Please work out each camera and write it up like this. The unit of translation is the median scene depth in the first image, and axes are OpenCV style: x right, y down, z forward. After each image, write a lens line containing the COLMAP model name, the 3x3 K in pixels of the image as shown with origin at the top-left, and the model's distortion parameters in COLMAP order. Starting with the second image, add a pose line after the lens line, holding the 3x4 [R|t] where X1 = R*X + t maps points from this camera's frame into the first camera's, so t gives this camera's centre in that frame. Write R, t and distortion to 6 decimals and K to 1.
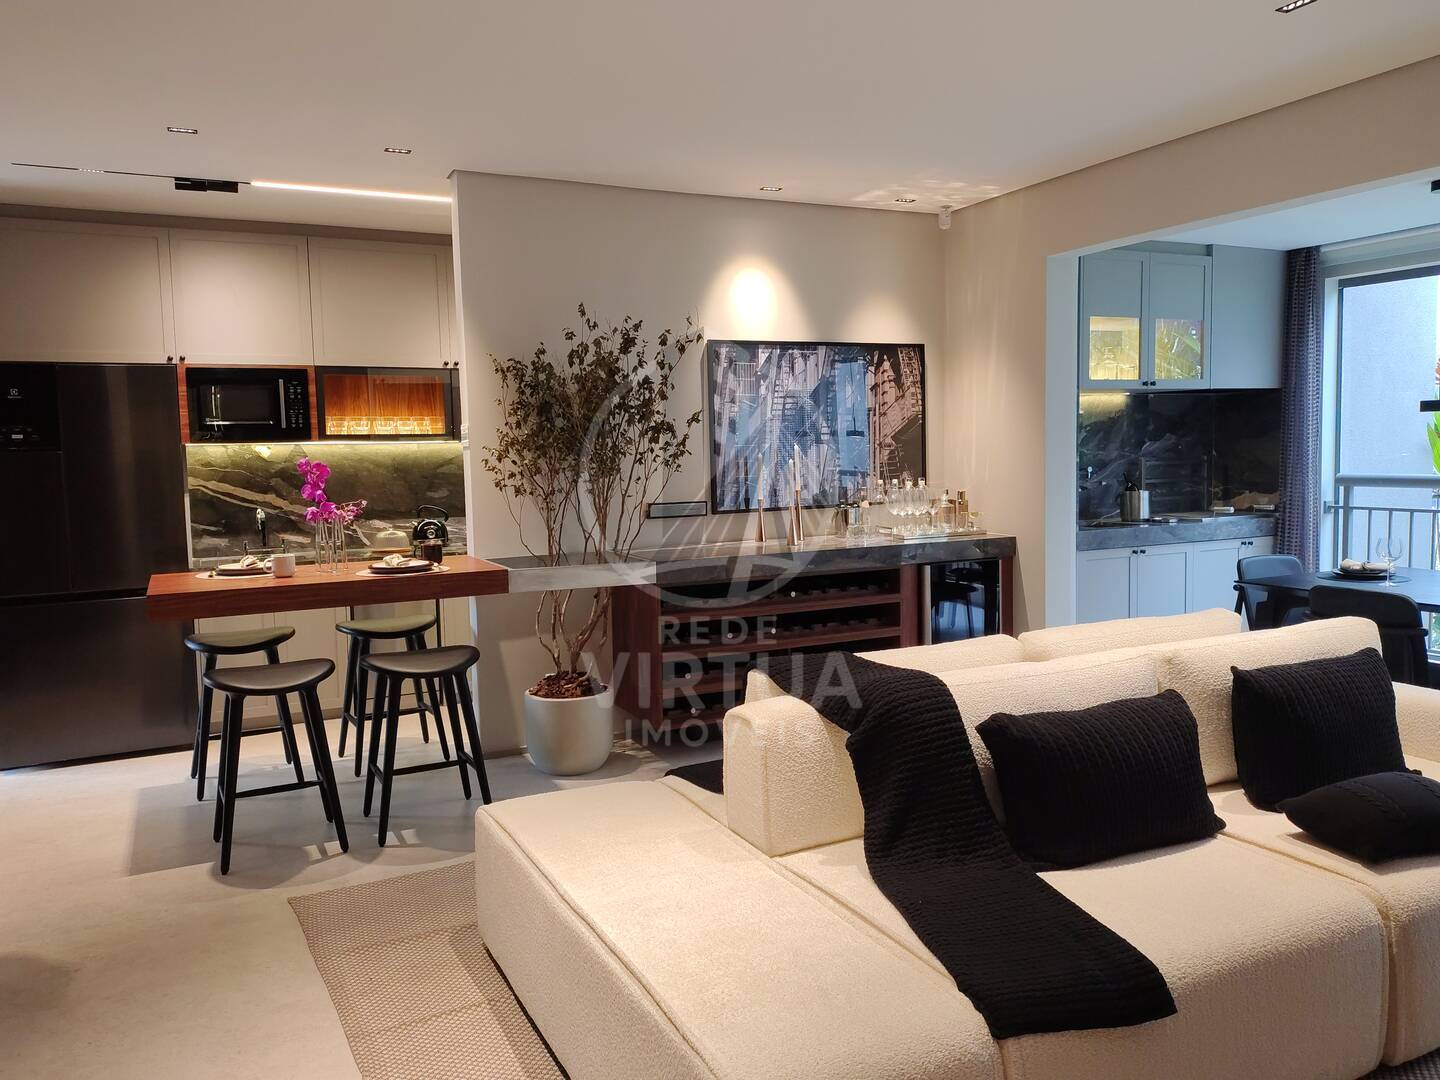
lens RADIAL K [[1102.6, 0, 720.0], [0, 1102.6, 540.0], [0, 0, 1]] dist [-0.004592, -0.004723]
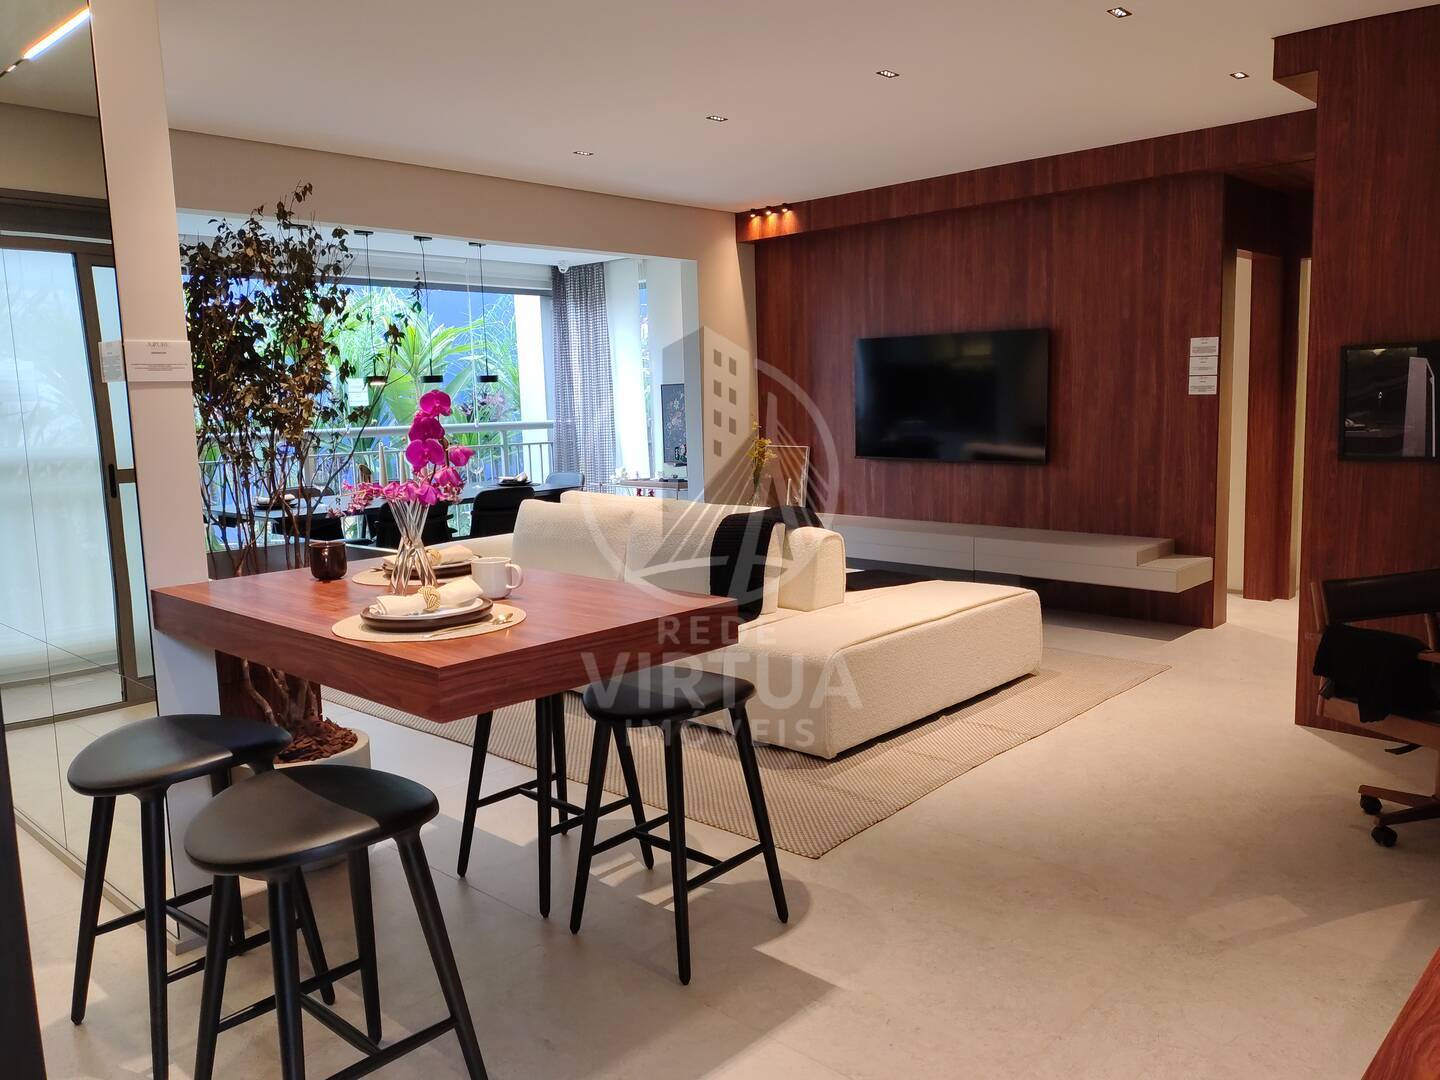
lens RADIAL K [[1102.6, 0, 720.0], [0, 1102.6, 540.0], [0, 0, 1]] dist [-0.004592, -0.004723]
pose [[-0.347202, -0.086986, 0.933747, -1.208756], [0.116367, 0.983997, 0.134936, -0.081305], [-0.930543, 0.155507, -0.331524, 1.330375]]
